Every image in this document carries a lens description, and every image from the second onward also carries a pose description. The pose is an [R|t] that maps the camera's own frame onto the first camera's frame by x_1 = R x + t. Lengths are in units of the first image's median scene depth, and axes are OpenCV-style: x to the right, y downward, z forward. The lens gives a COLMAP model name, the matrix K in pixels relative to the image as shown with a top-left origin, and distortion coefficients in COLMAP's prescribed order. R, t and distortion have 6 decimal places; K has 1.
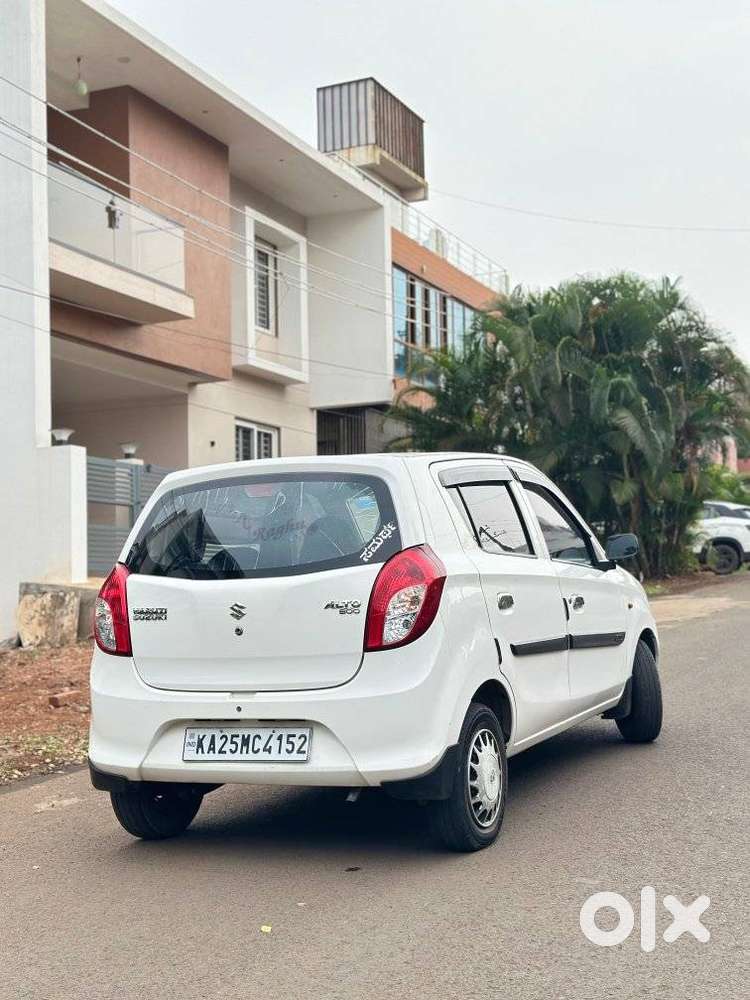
lens RADIAL K [[1401.1, 0, 380.8], [0, 1401.1, 504.1], [0, 0, 1]] dist [0.140787, 0.000000]
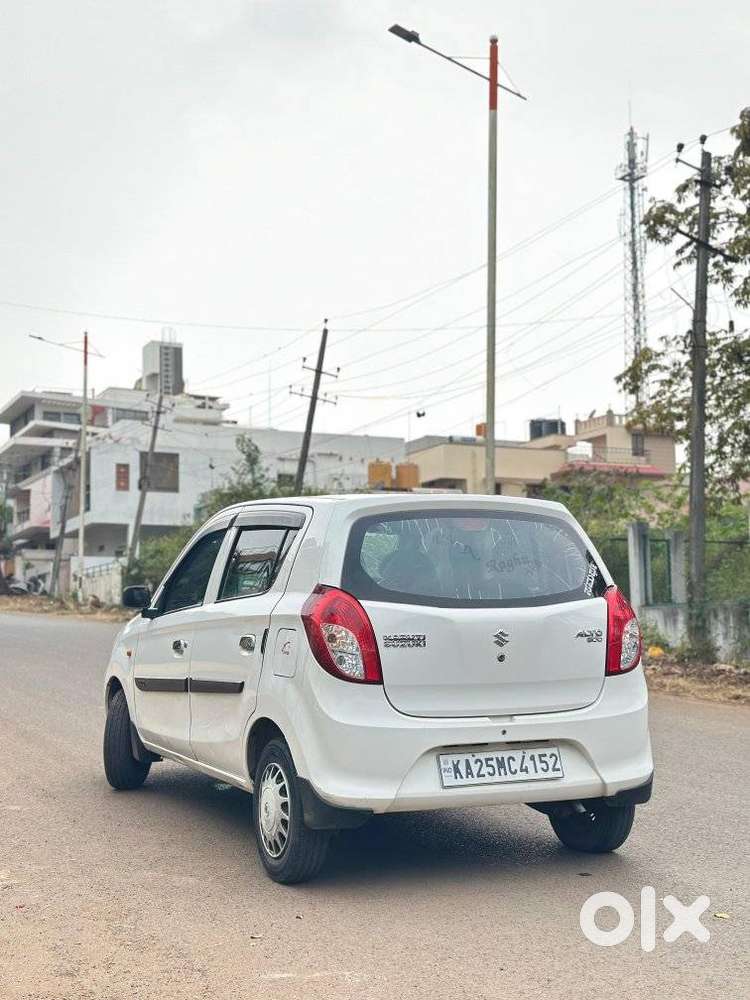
lens RADIAL K [[1401.1, 0, 380.1], [0, 1401.1, 505.2], [0, 0, 1]] dist [0.140787, 0.000000]
pose [[0.656875, 0.088934, 0.748736, -0.765792], [-0.054118, 0.996019, -0.070828, 0.045278], [-0.752055, 0.006005, 0.659073, 0.303243]]
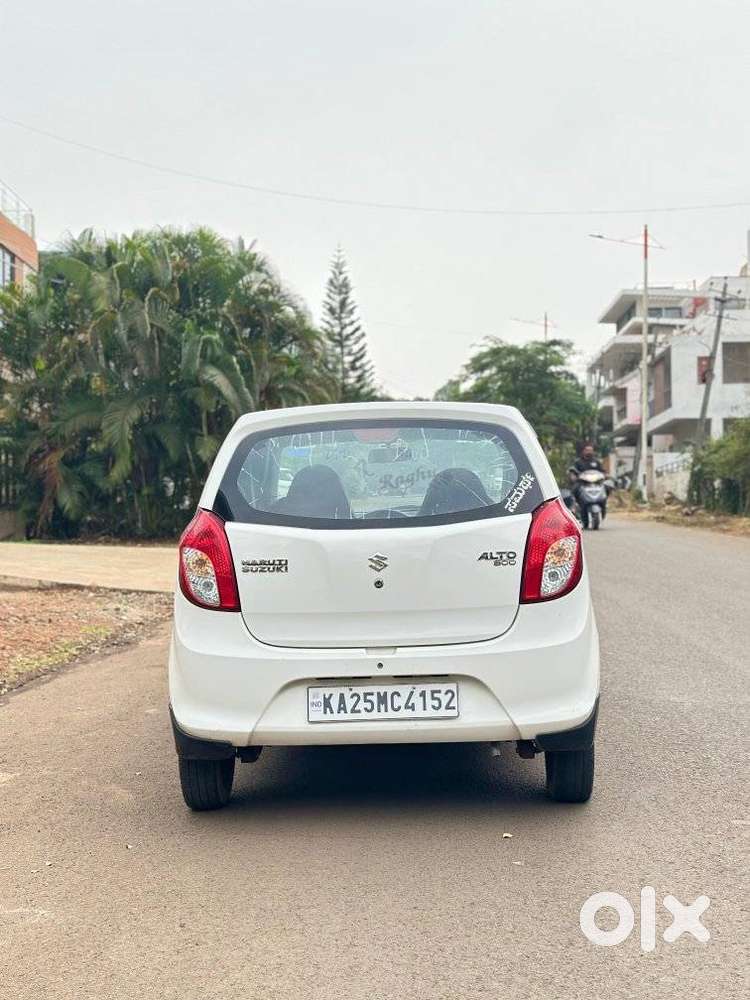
lens RADIAL K [[1401.1, 0, 382.2], [0, 1401.1, 501.0], [0, 0, 1]] dist [0.140787, 0.000000]
pose [[0.918689, 0.022610, 0.394334, -0.379052], [-0.033573, 0.999217, 0.020925, 0.012258], [-0.393552, -0.032462, 0.918729, 0.108428]]
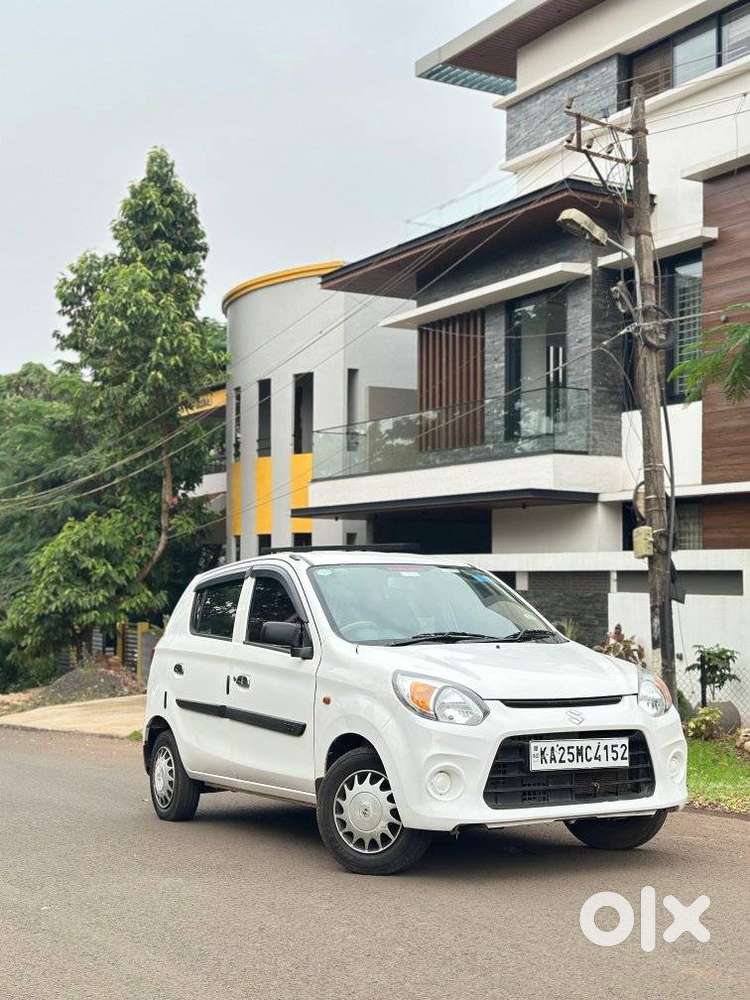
lens RADIAL K [[1413.3, 0, 385.7], [0, 1413.3, 516.7], [0, 0, 1]] dist [0.152025, 0.000000]
pose [[-0.602578, -0.015973, -0.797900, 0.991368], [0.062669, 0.995765, -0.067262, 0.020075], [0.795596, -0.090534, -0.599025, 1.785989]]
